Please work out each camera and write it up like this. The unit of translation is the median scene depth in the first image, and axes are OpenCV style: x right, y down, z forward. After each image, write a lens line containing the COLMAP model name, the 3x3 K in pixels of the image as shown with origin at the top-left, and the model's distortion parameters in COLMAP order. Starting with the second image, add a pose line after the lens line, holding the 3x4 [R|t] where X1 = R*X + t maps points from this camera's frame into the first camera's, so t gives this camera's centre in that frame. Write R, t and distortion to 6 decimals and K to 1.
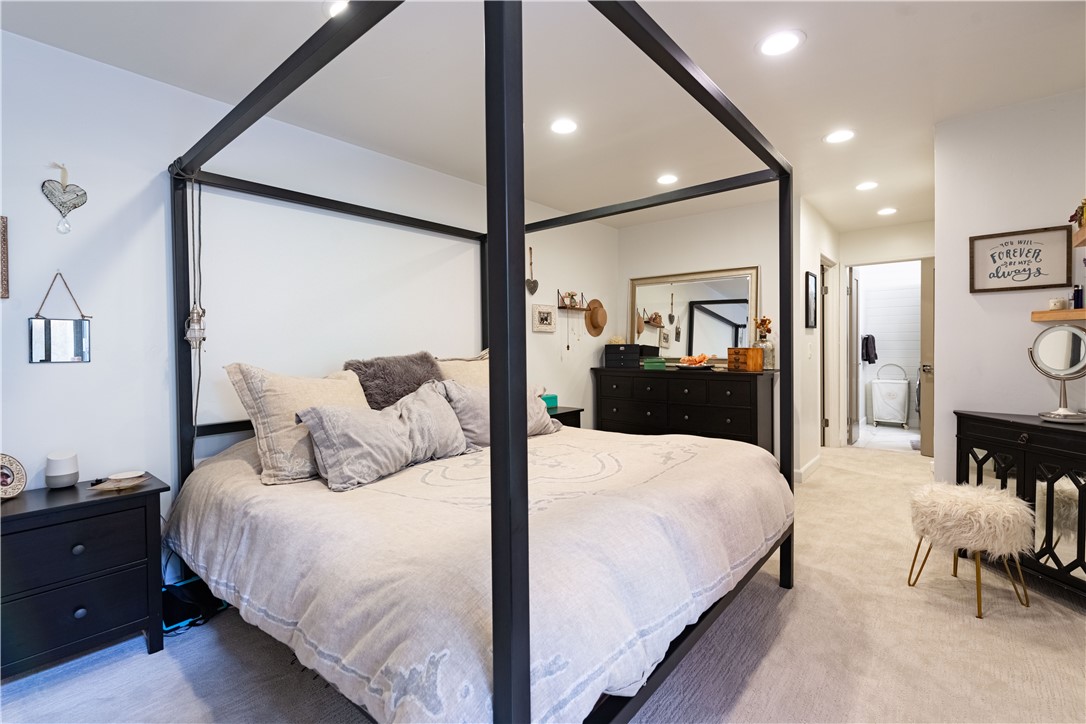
lens RADIAL K [[485.5, 0, 546.9], [0, 485.5, 354.9], [0, 0, 1]] dist [0.005830, 0.000319]
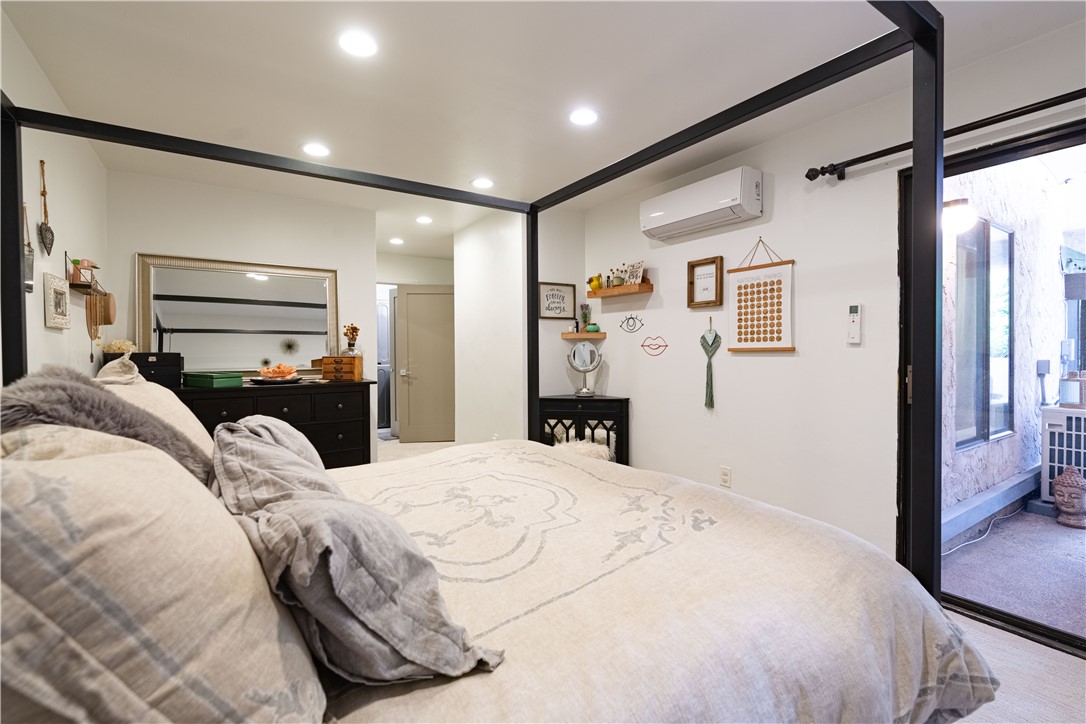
lens RADIAL K [[485.5, 0, 546.9], [0, 485.5, 354.9], [0, 0, 1]] dist [0.005830, 0.000319]
pose [[0.283549, -0.001962, 0.958956, -0.600003], [0.023630, 0.999709, -0.004942, -0.005497], [-0.958667, 0.024062, 0.283513, 0.569019]]
